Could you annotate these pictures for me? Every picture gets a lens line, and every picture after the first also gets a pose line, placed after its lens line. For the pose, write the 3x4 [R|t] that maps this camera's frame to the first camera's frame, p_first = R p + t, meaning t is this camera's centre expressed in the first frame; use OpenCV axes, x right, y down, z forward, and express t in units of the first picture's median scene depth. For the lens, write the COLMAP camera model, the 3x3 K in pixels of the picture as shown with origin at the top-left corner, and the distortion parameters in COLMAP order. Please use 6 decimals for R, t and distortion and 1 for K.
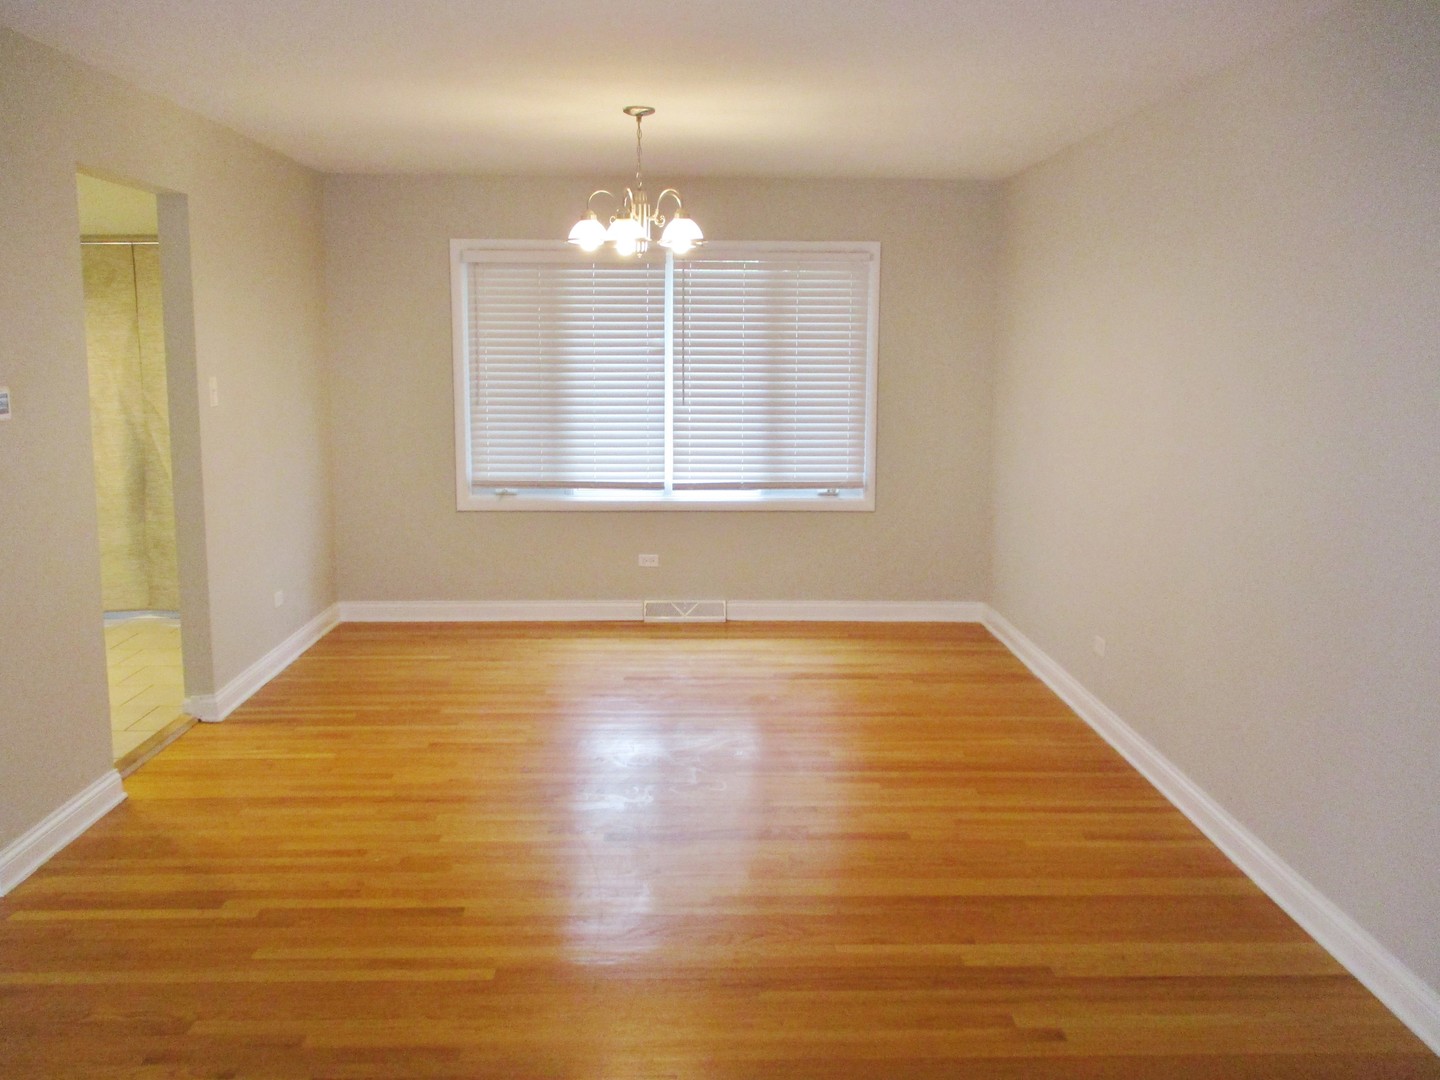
lens RADIAL K [[1264.8, 0, 720.8], [0, 1264.8, 496.2], [0, 0, 1]] dist [0.010047, 0.006133]
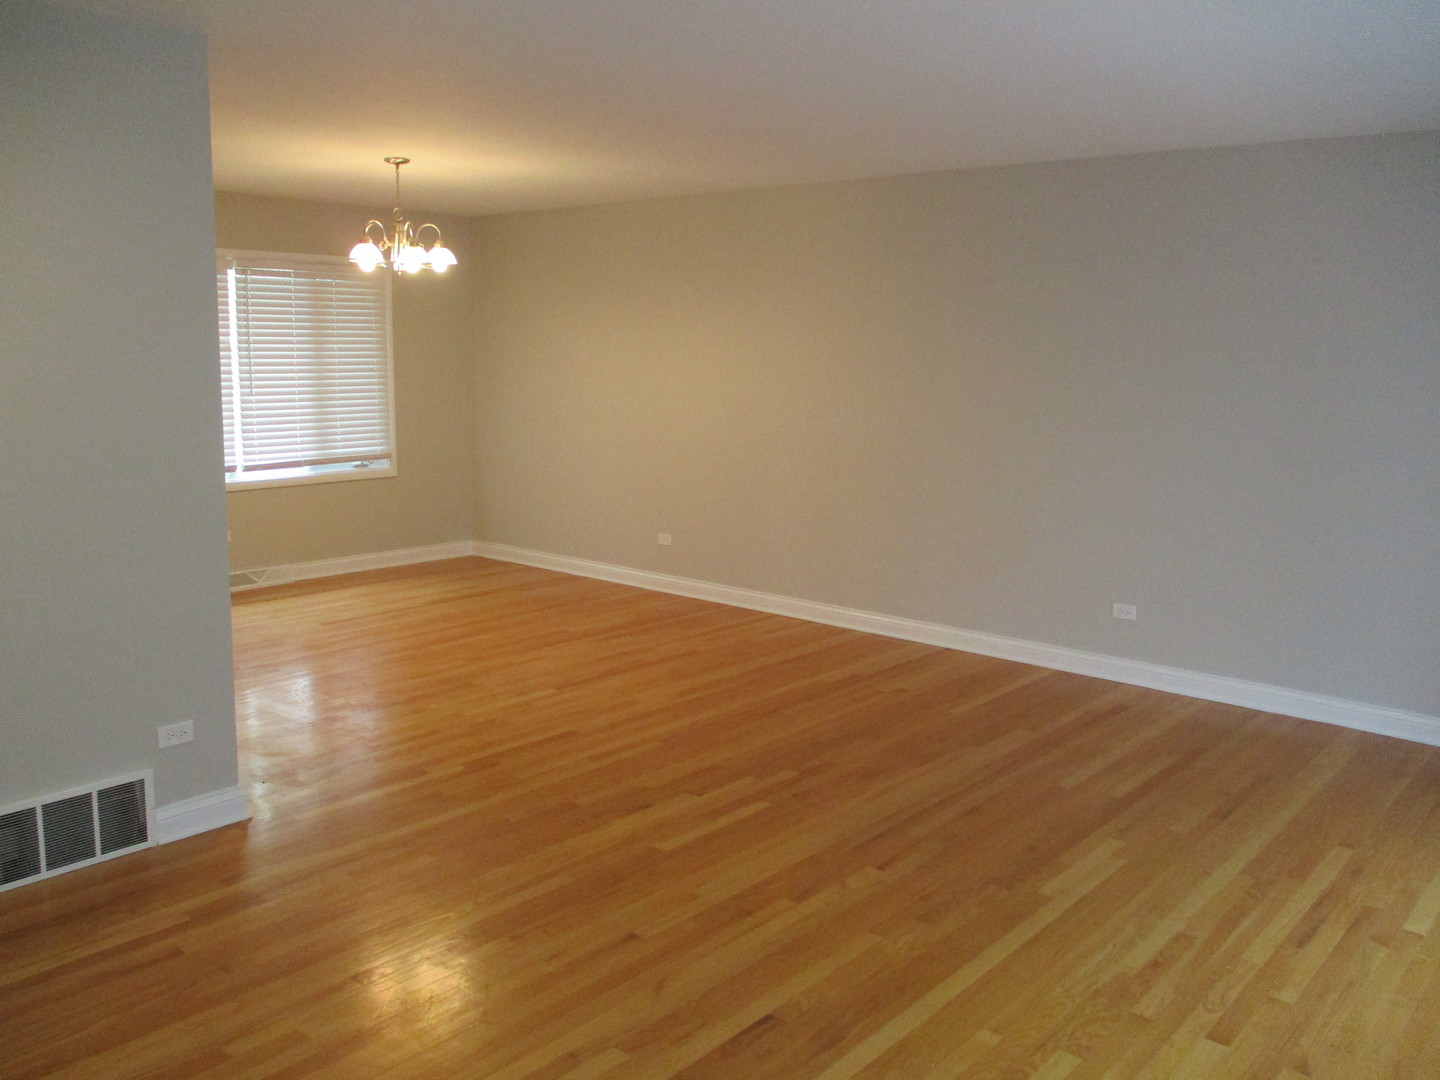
lens RADIAL K [[1226.0, 0, 719.9], [0, 1226.0, 514.7], [0, 0, 1]] dist [-0.001379, -0.004386]
pose [[0.676334, -0.101930, 0.729508, -0.558196], [0.082906, 0.994620, 0.062110, 0.000661], [-0.731914, 0.018474, 0.681146, -0.050957]]
